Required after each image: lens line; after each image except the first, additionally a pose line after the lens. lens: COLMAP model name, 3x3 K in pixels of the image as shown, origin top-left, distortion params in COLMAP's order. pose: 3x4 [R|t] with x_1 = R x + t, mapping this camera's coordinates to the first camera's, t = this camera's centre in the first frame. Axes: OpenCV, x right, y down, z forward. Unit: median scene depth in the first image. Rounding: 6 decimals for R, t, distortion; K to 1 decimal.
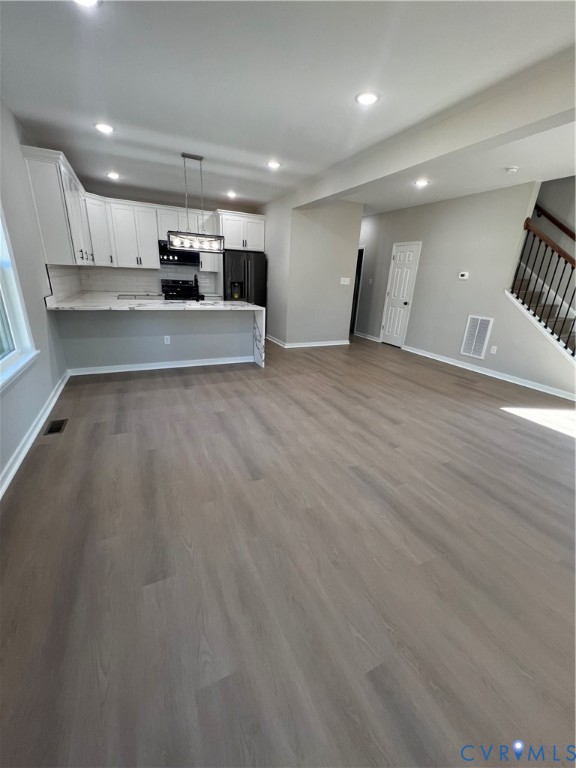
lens RADIAL K [[311.9, 0, 282.8], [0, 311.9, 380.6], [0, 0, 1]] dist [-0.004119, -0.000798]
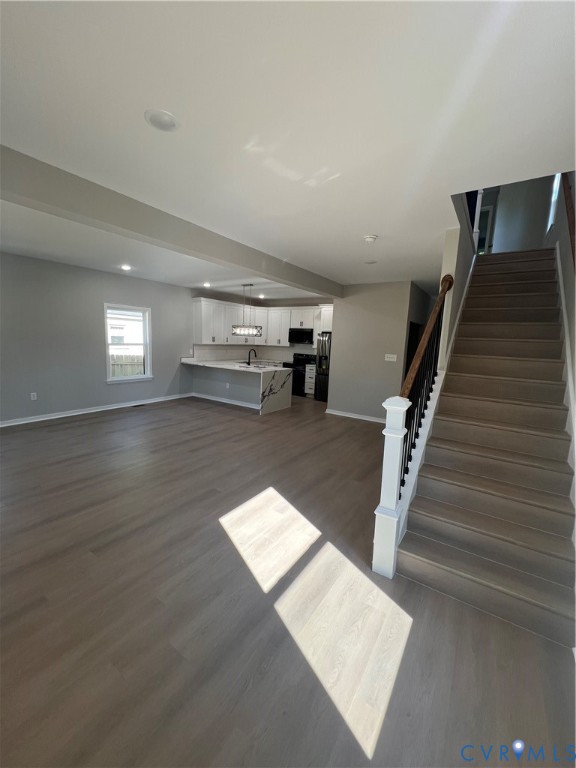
lens RADIAL K [[304.5, 0, 284.9], [0, 304.5, 384.8], [0, 0, 1]] dist [-0.000872, -0.000059]
pose [[0.511362, 0.100730, -0.853441, 1.232442], [-0.294787, 0.953411, -0.064100, -0.126976], [0.807223, 0.284362, 0.517232, 0.420914]]
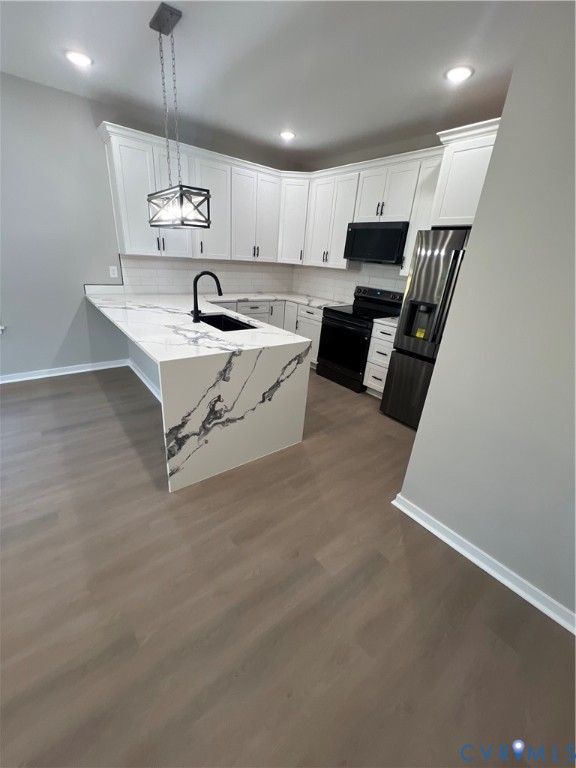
lens RADIAL K [[311.9, 0, 286.8], [0, 311.9, 384.7], [0, 0, 1]] dist [-0.004119, -0.000798]
pose [[0.238185, 0.346063, -0.907474, 0.346525], [-0.373511, 0.895144, 0.243326, -0.376045], [0.896525, 0.280995, 0.342468, 1.080187]]
